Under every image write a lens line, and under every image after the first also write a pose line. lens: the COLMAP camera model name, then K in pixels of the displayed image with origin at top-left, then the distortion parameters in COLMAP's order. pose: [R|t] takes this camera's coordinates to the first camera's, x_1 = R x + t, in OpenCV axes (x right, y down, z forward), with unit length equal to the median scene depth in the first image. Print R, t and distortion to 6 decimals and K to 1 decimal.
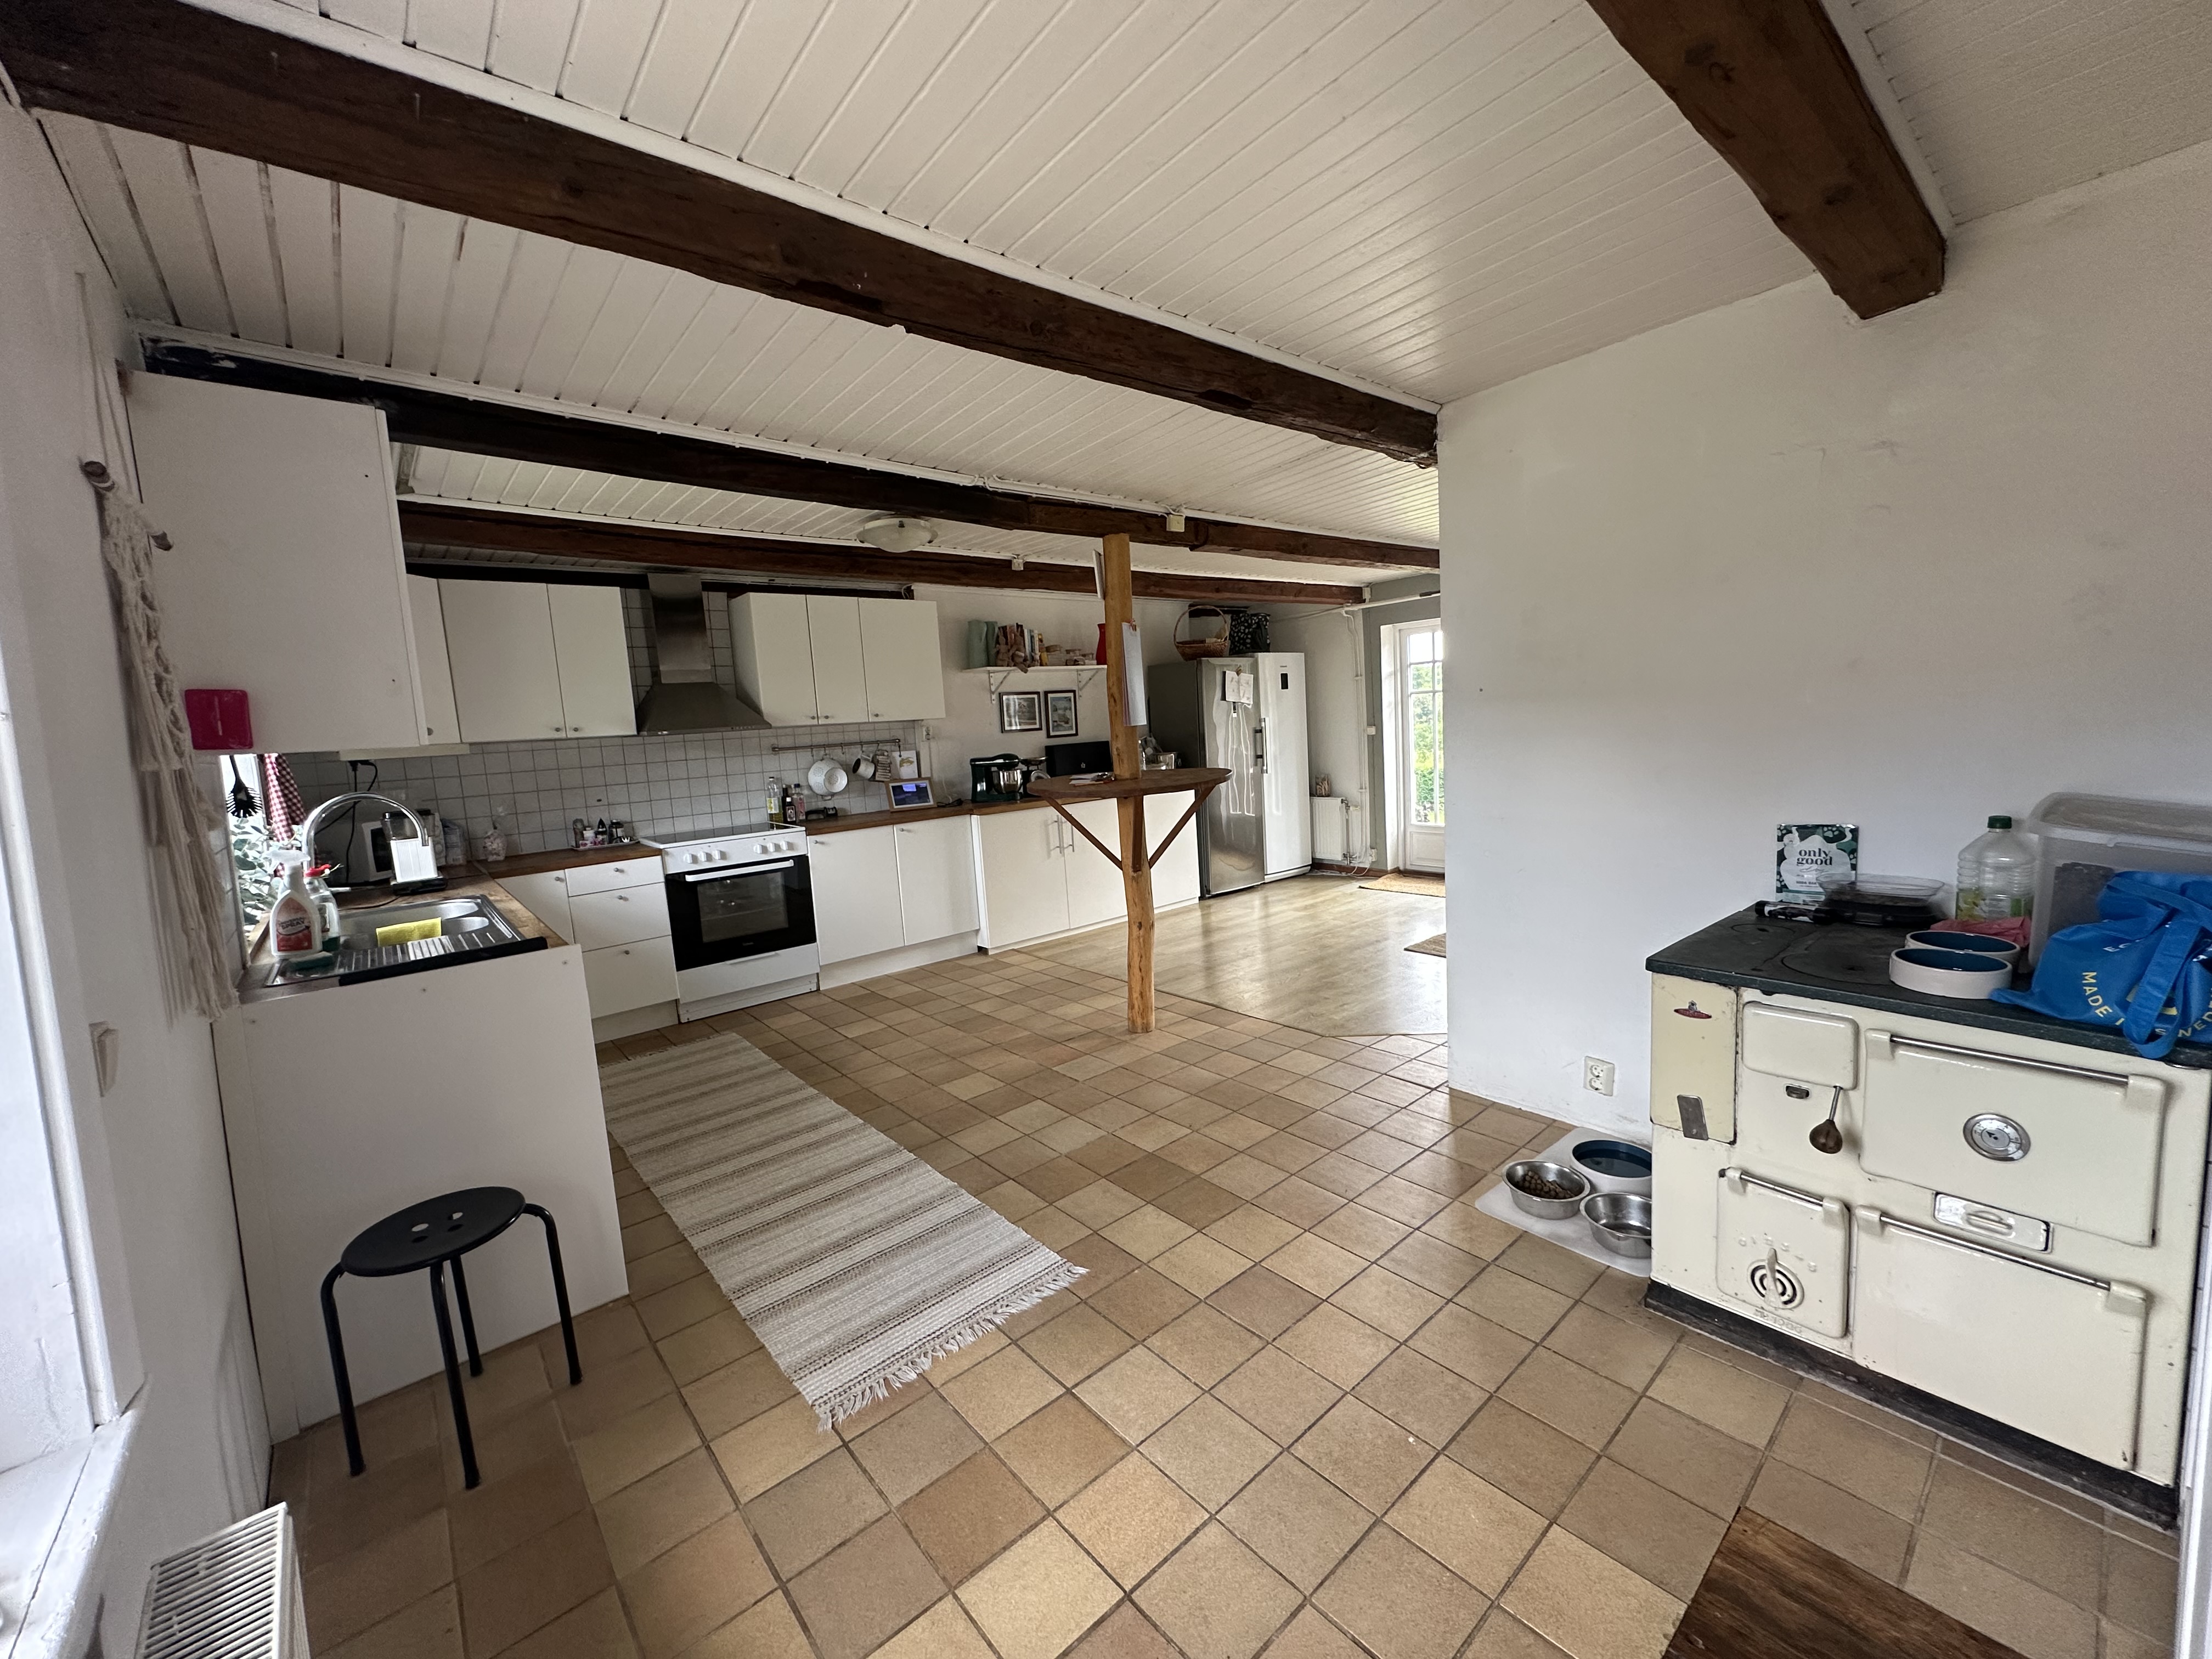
lens RADIAL K [[885.4, 0, 1104.2], [0, 885.4, 825.6], [0, 0, 1]] dist [-0.003482, 0.000009]
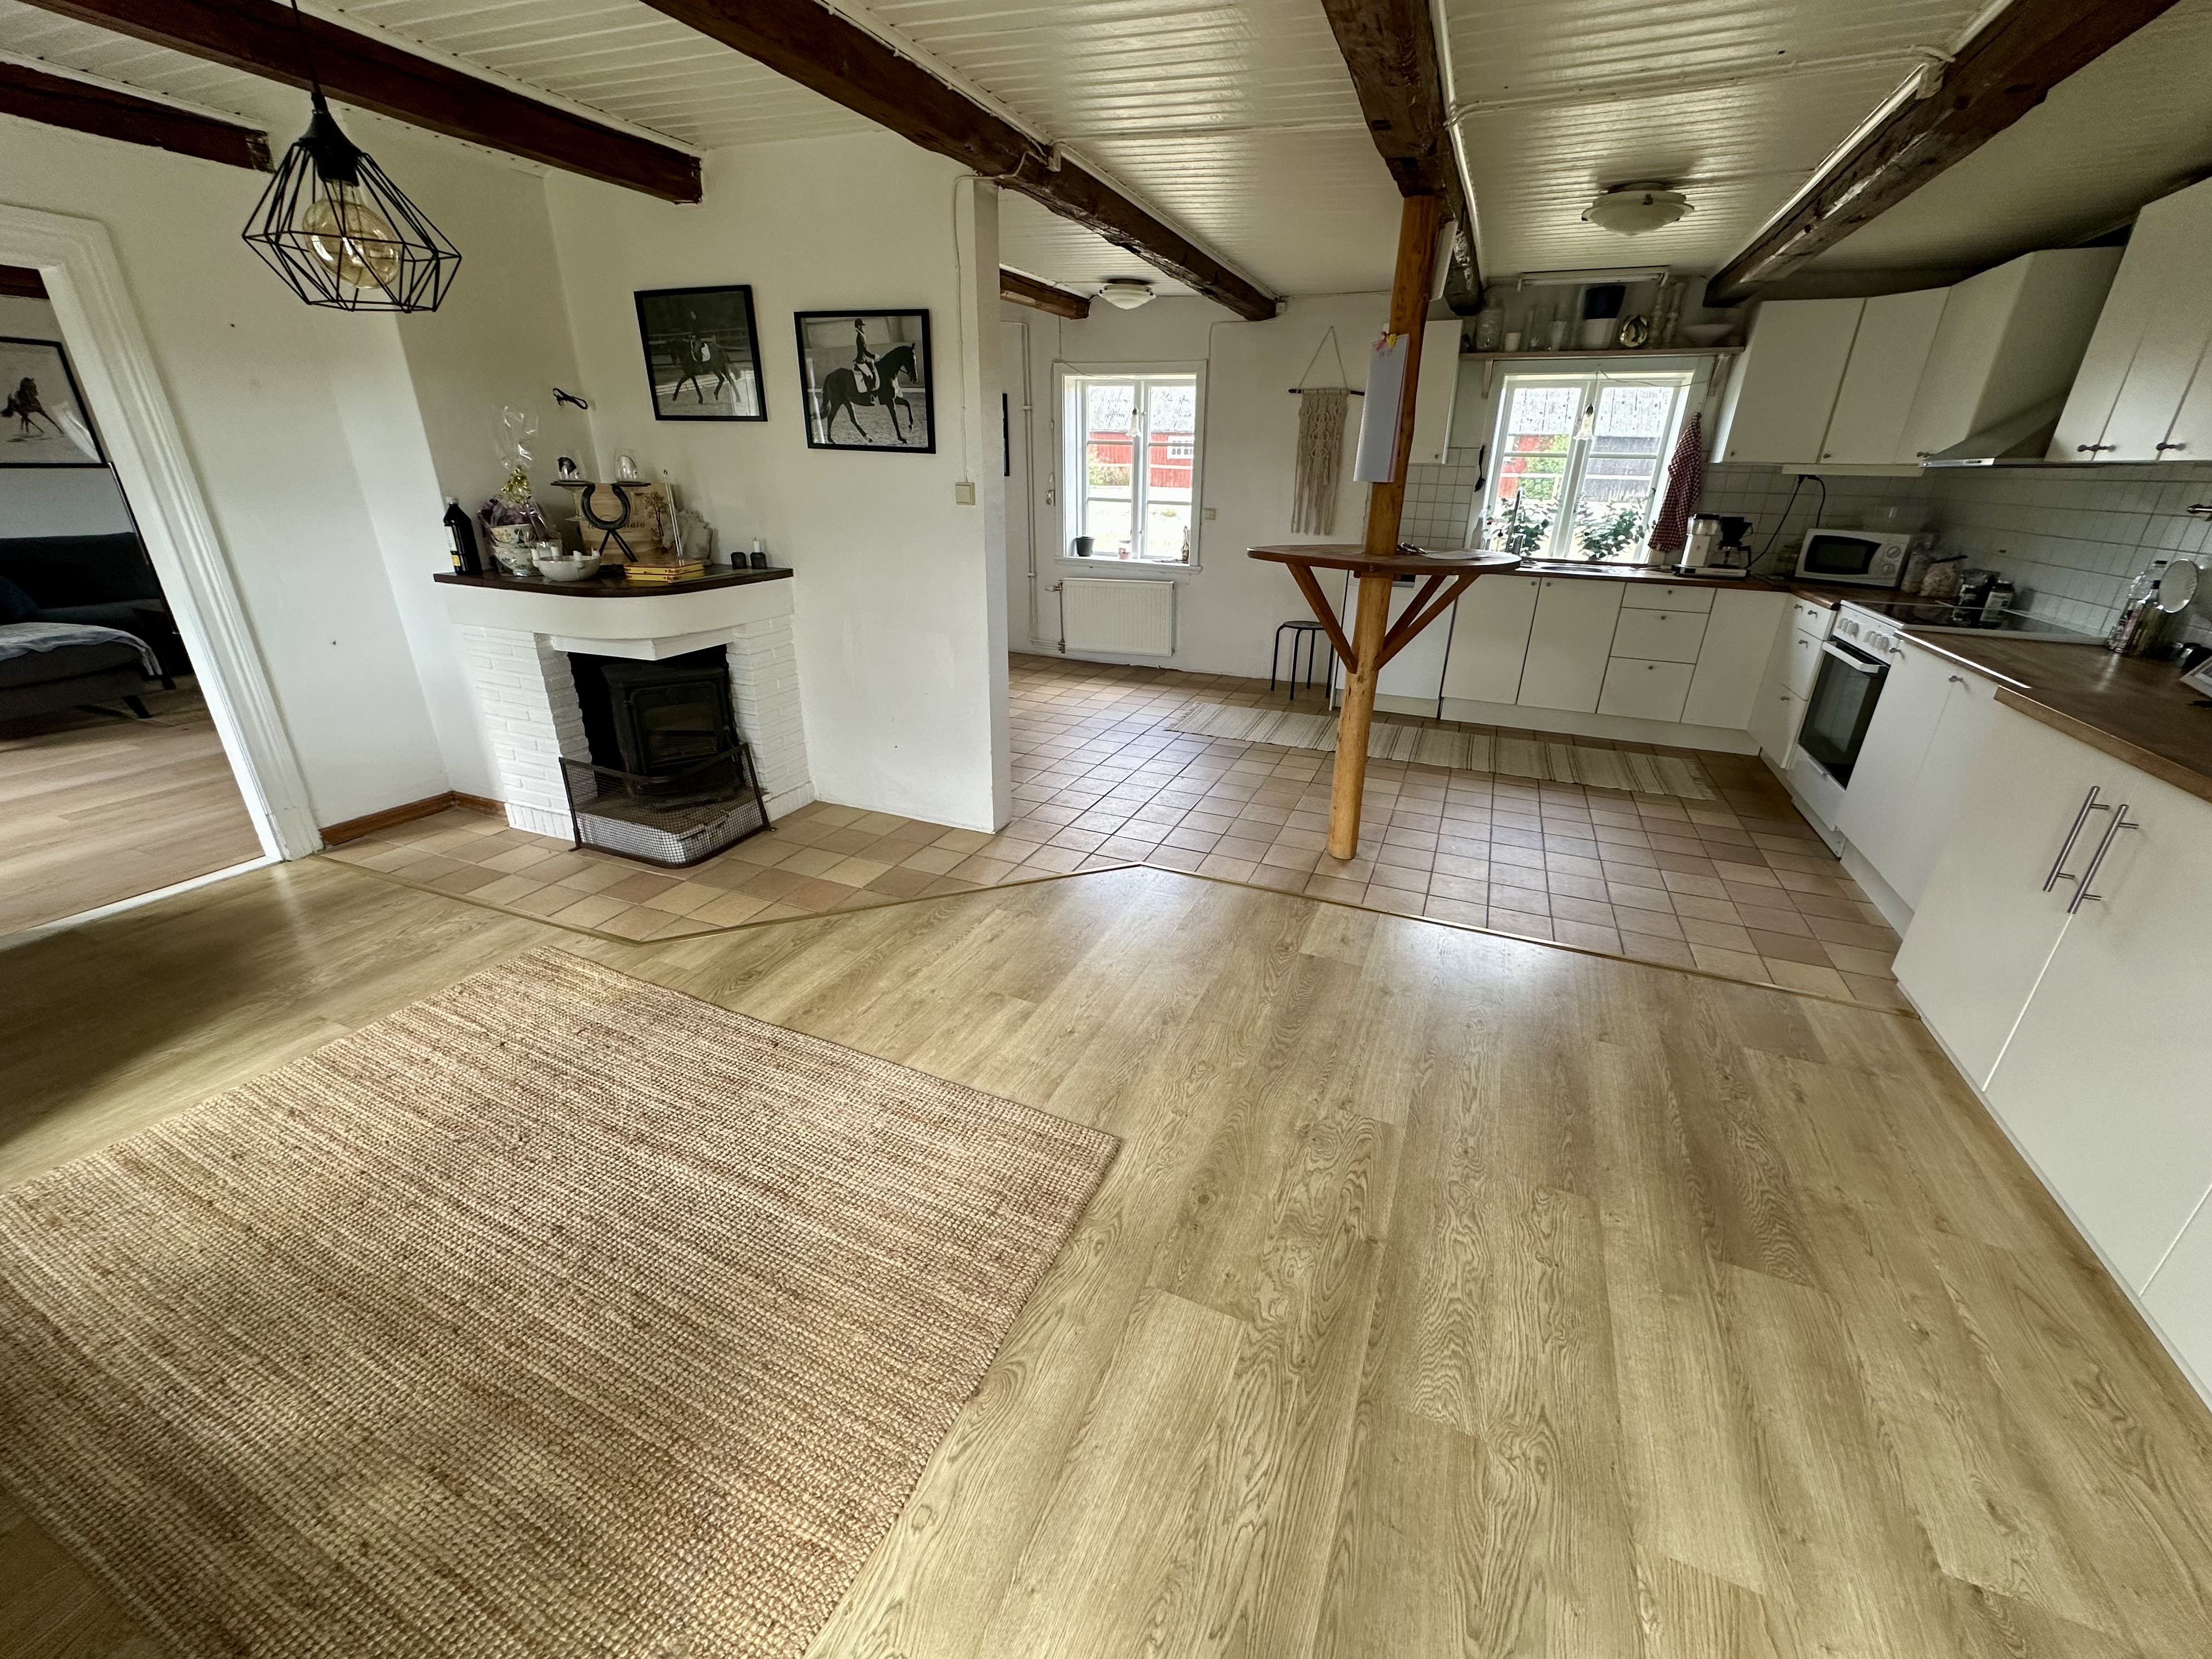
lens RADIAL K [[885.4, 0, 1122.0], [0, 885.4, 829.2], [0, 0, 1]] dist [-0.003482, 0.000009]
pose [[-0.886839, 0.208720, -0.412253, 0.618936], [-0.031981, 0.862307, 0.505376, -0.230205], [0.460970, 0.461371, -0.758052, 1.668934]]
